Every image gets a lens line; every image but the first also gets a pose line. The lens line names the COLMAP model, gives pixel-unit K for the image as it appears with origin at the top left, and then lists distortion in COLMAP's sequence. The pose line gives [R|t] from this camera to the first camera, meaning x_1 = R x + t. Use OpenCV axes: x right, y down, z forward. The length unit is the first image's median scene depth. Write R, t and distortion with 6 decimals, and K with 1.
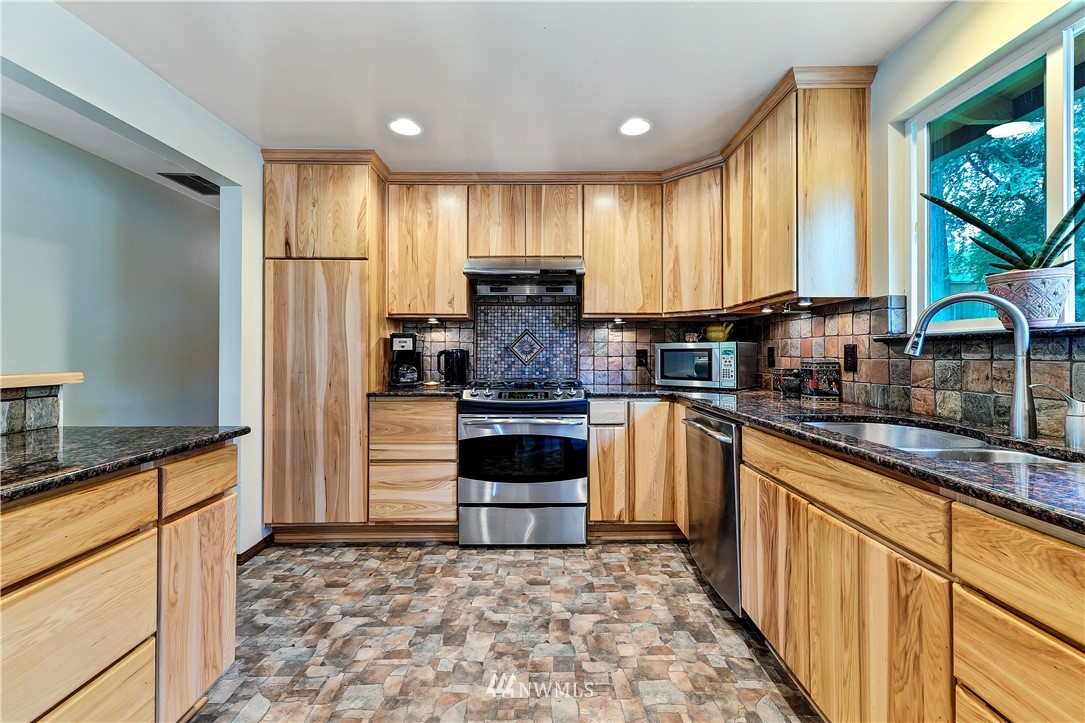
lens RADIAL K [[448.2, 0, 546.6], [0, 448.2, 350.5], [0, 0, 1]] dist [0.001602, -0.000006]
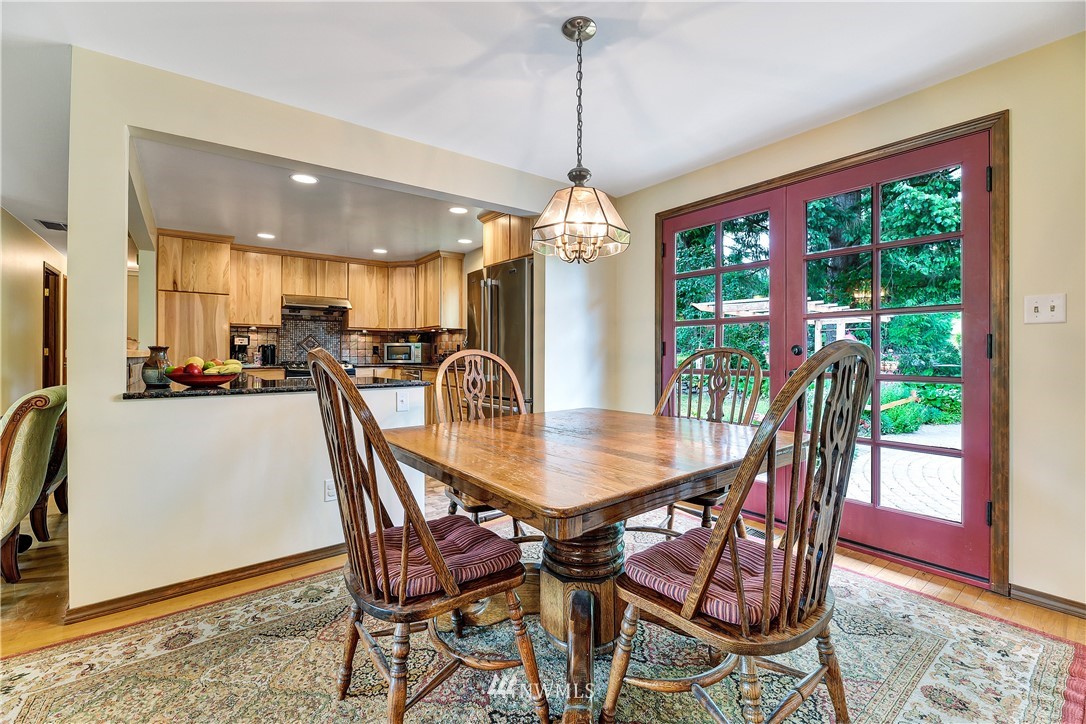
lens RADIAL K [[448.6, 0, 547.1], [0, 448.6, 351.0], [0, 0, 1]] dist [0.001602, -0.000006]
pose [[0.790282, 0.004547, 0.612726, -0.485732], [-0.006387, 0.999979, 0.000817, 0.016603], [-0.612710, -0.004559, 0.790295, -1.235391]]
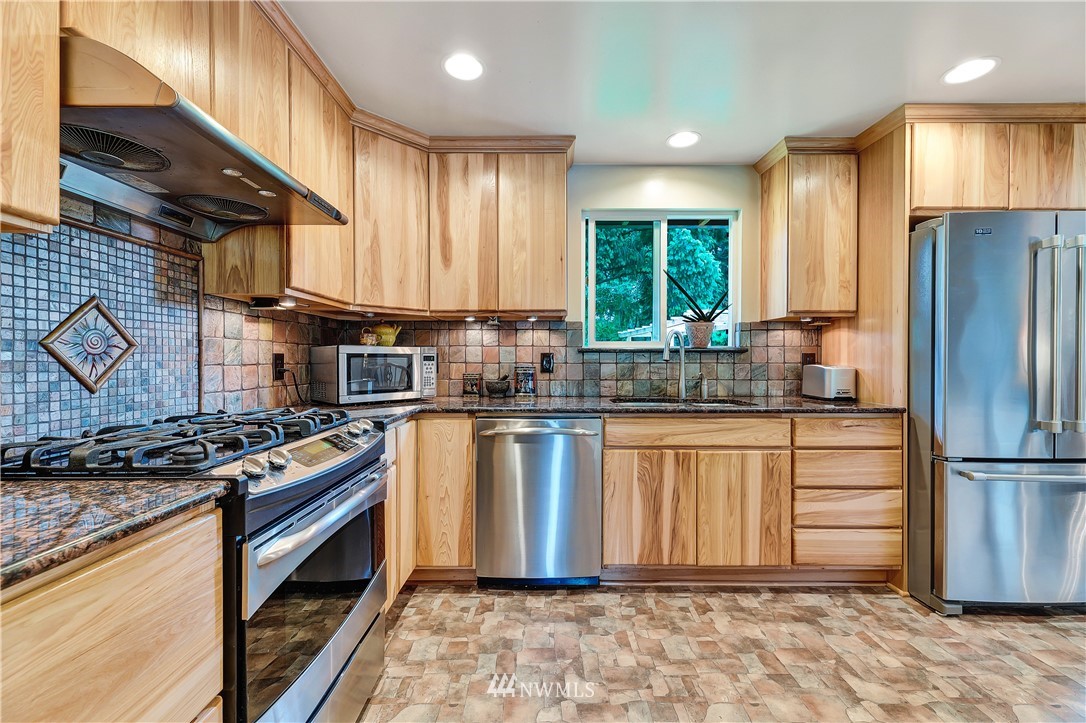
lens RADIAL K [[441.8, 0, 546.4], [0, 441.8, 363.7], [0, 0, 1]] dist [0.002600, 0.000163]
pose [[0.003346, -0.010517, 0.999939, -0.504688], [-0.007849, 0.999914, 0.010543, 0.003421], [-0.999964, -0.007884, 0.003263, 0.752397]]
